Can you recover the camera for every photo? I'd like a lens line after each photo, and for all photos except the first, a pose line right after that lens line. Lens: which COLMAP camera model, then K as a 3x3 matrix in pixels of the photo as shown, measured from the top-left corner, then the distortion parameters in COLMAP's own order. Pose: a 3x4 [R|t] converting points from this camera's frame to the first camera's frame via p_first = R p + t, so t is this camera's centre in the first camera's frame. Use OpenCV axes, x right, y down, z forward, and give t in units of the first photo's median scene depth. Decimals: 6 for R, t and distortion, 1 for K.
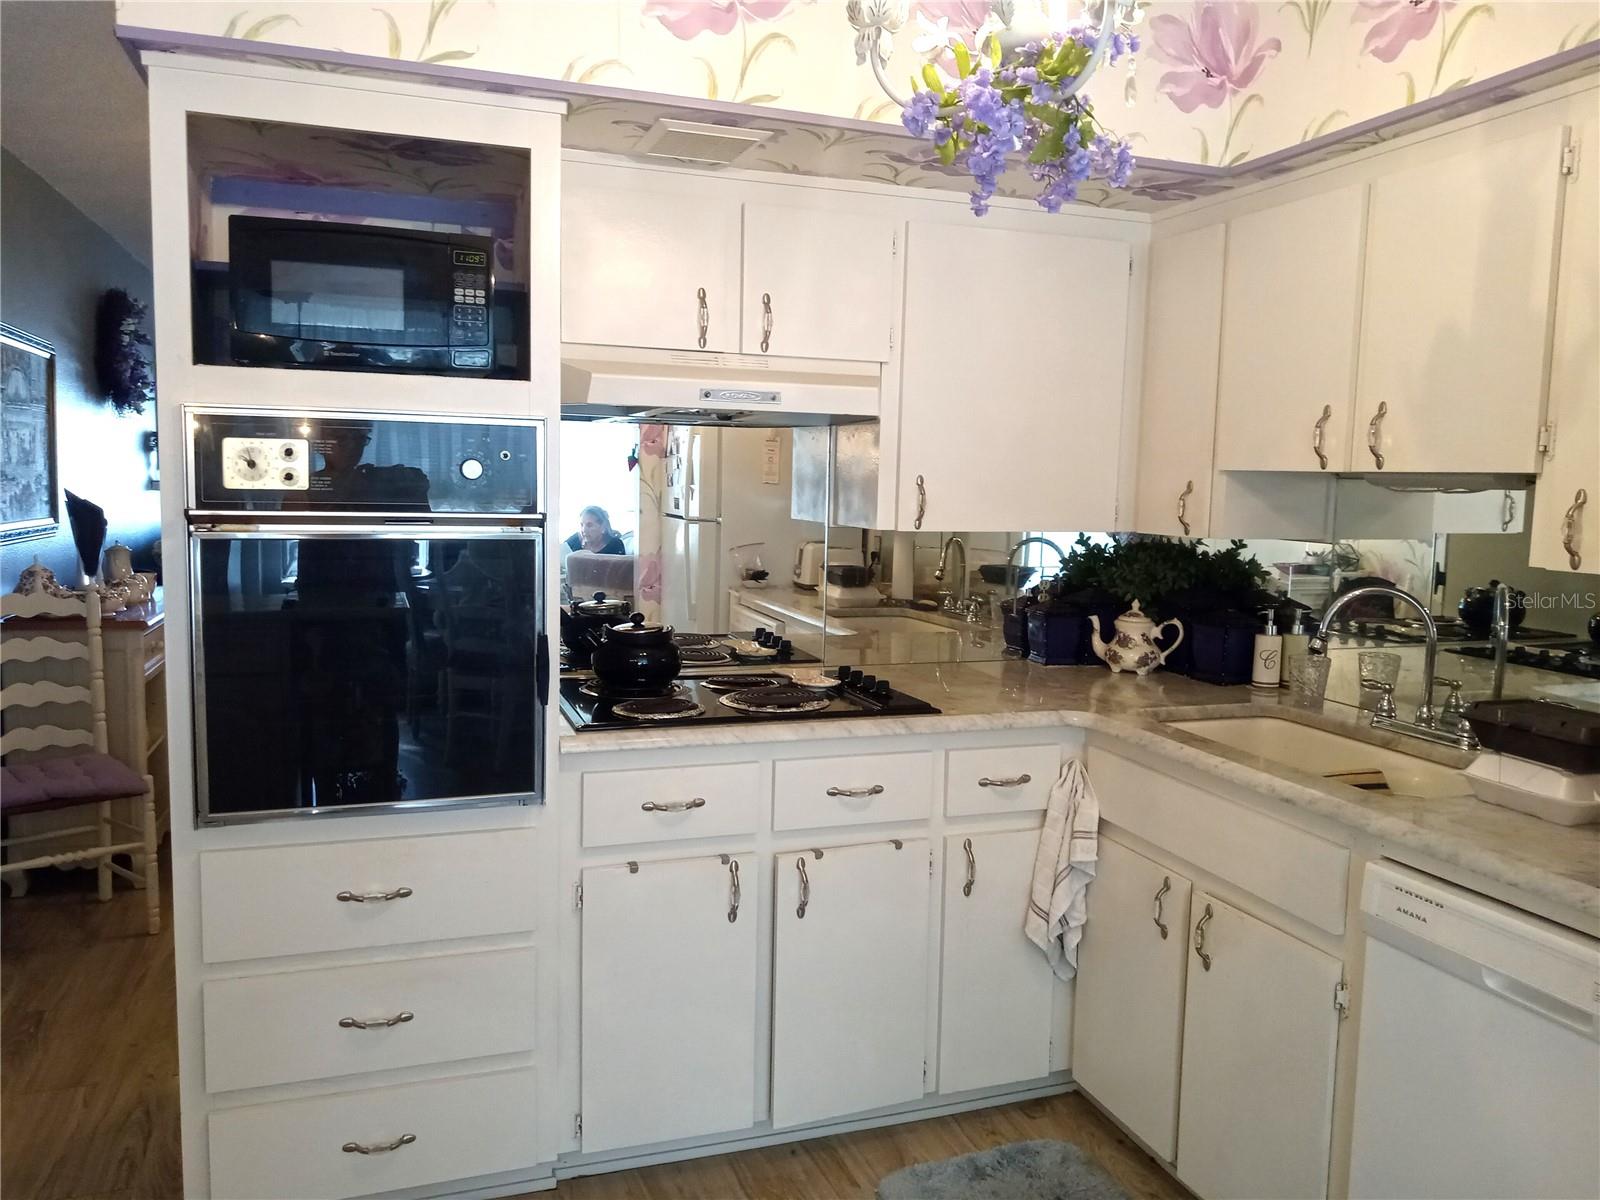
lens RADIAL K [[1210.7, 0, 796.9], [0, 1210.7, 585.4], [0, 0, 1]] dist [0.039236, -0.066138]
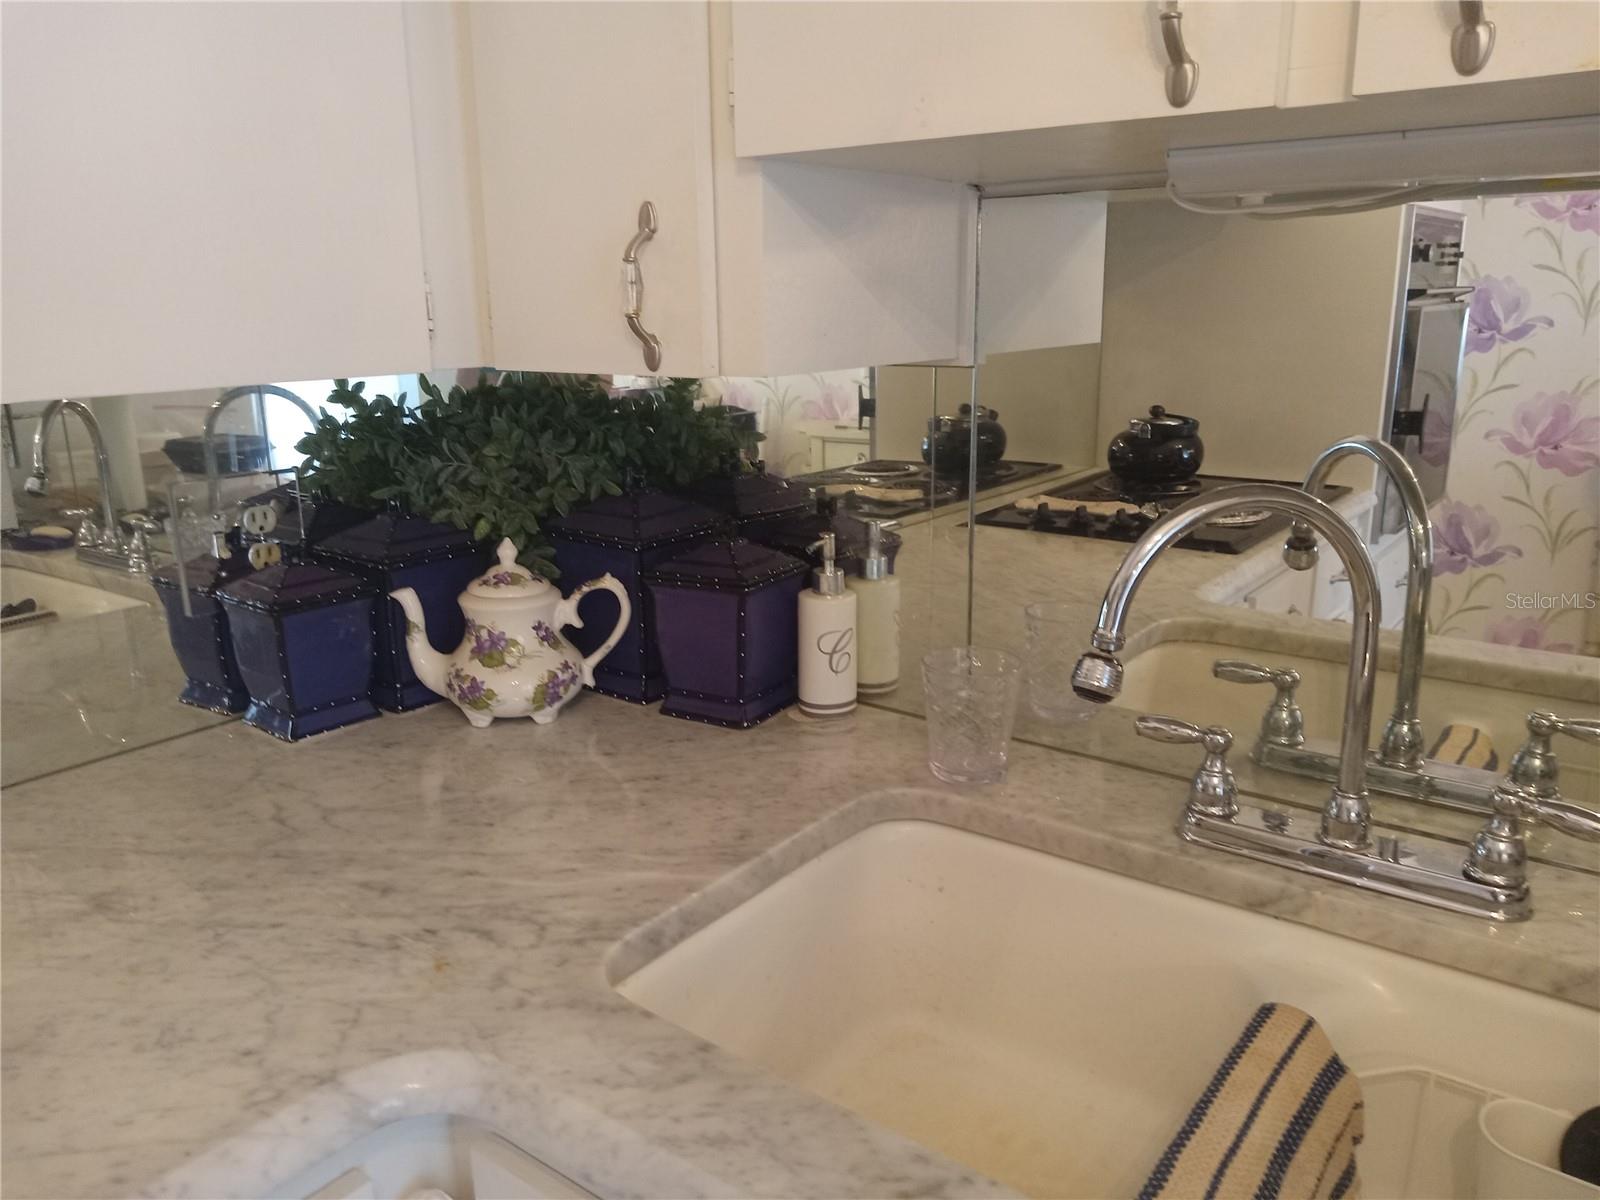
lens RADIAL K [[1191.3, 0, 816.0], [0, 1191.3, 595.3], [0, 0, 1]] dist [0.011542, -0.004706]
pose [[0.824691, -0.163754, 0.541359, 0.178233], [0.082314, 0.981728, 0.171566, -0.034446], [-0.559561, -0.096927, 0.823102, 0.743963]]
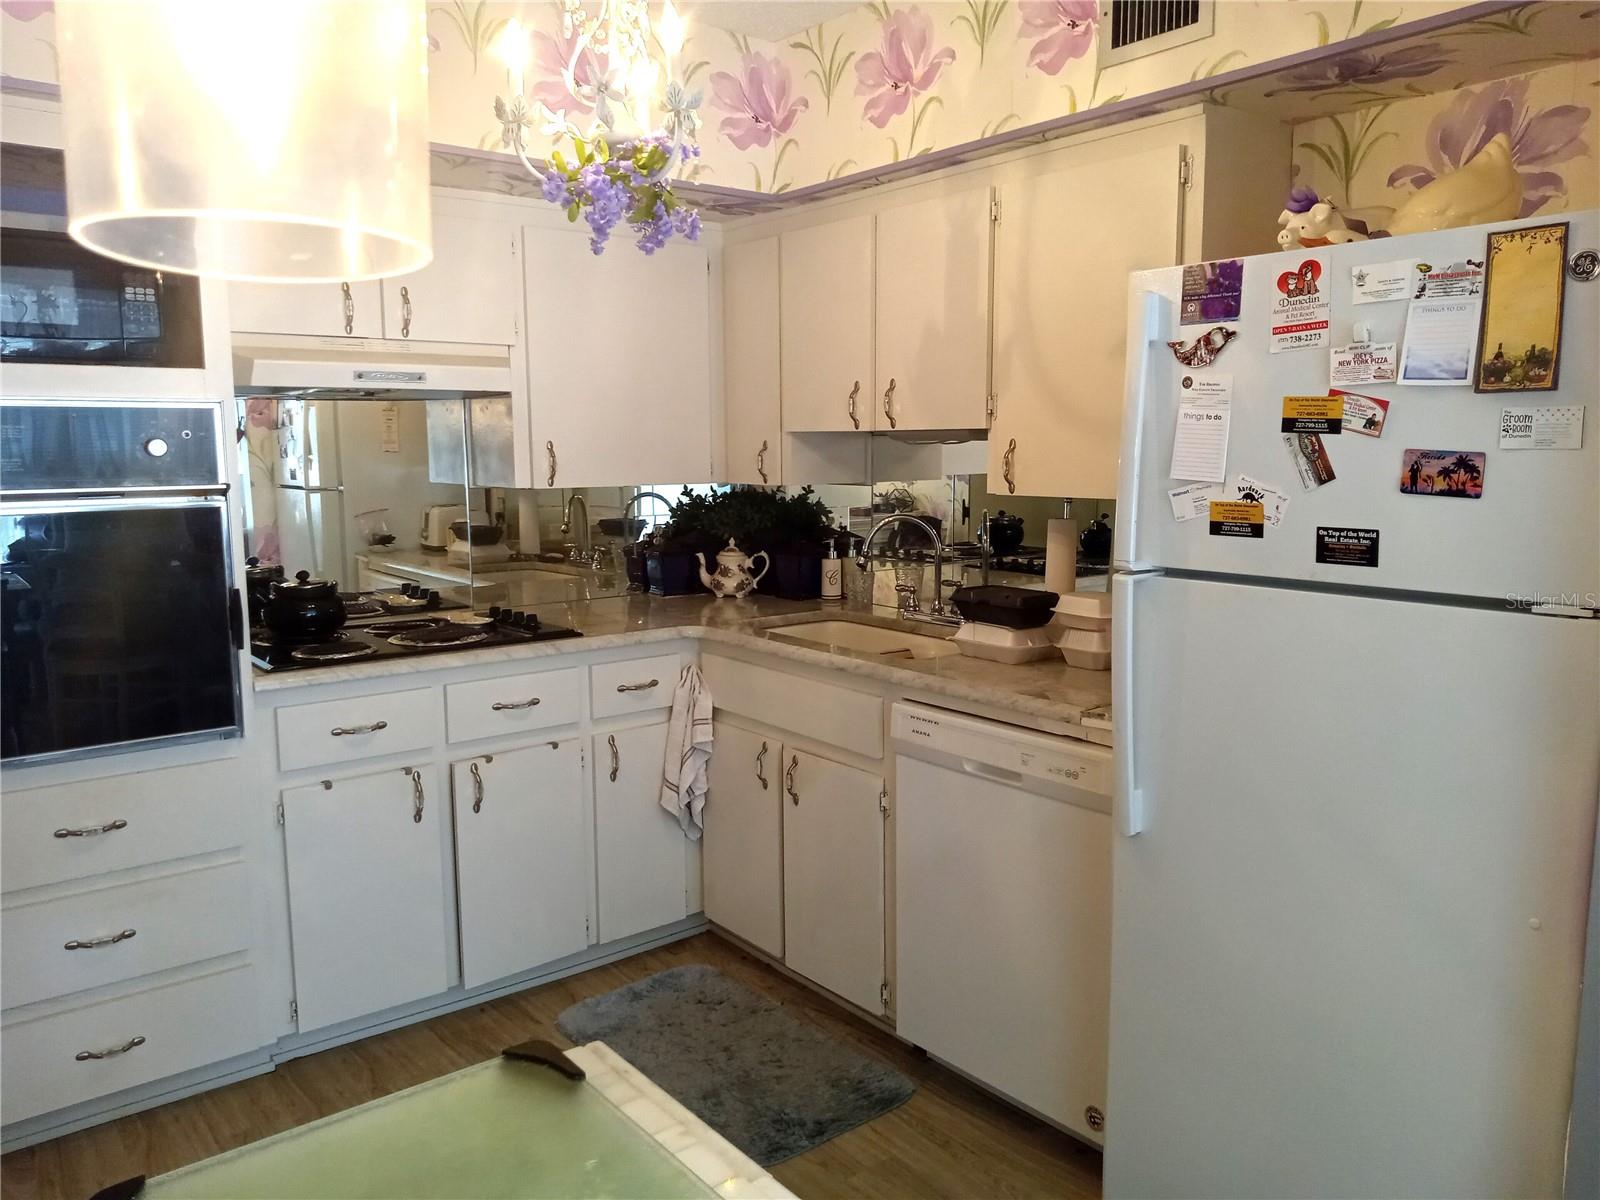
lens RADIAL K [[1210.7, 0, 829.1], [0, 1210.7, 612.1], [0, 0, 1]] dist [0.039236, -0.066138]
pose [[0.939338, -0.075542, 0.334570, -0.054704], [0.057752, 0.996352, 0.062820, 0.018632], [-0.338095, -0.039687, 0.940275, -0.234491]]
